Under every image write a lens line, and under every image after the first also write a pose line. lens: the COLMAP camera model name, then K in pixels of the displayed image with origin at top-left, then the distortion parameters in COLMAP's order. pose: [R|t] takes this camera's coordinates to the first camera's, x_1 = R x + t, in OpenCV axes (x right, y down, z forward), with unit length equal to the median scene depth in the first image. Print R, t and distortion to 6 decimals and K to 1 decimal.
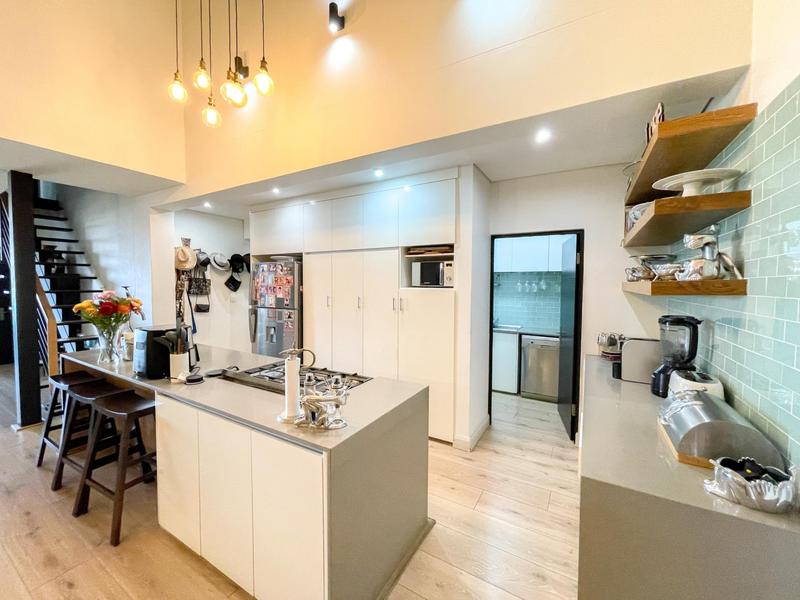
lens RADIAL K [[320.4, 0, 399.7], [0, 320.4, 294.1], [0, 0, 1]] dist [-0.003567, 0.000218]
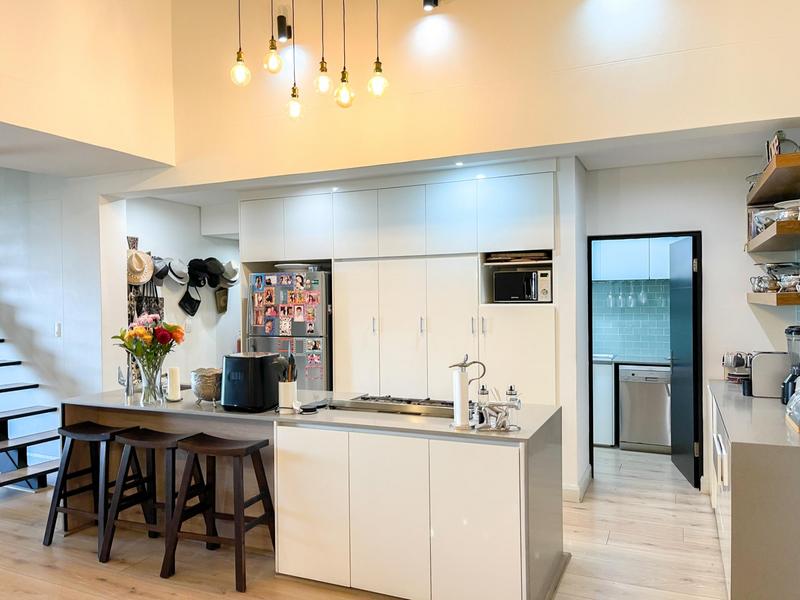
lens RADIAL K [[610.6, 0, 398.4], [0, 610.6, 300.3], [0, 0, 1]] dist [0.039443, -0.034209]
pose [[0.994307, -0.017880, 0.105040, -0.347478], [0.020982, 0.999373, -0.028509, 0.008371], [-0.104465, 0.030551, 0.994059, -0.463899]]
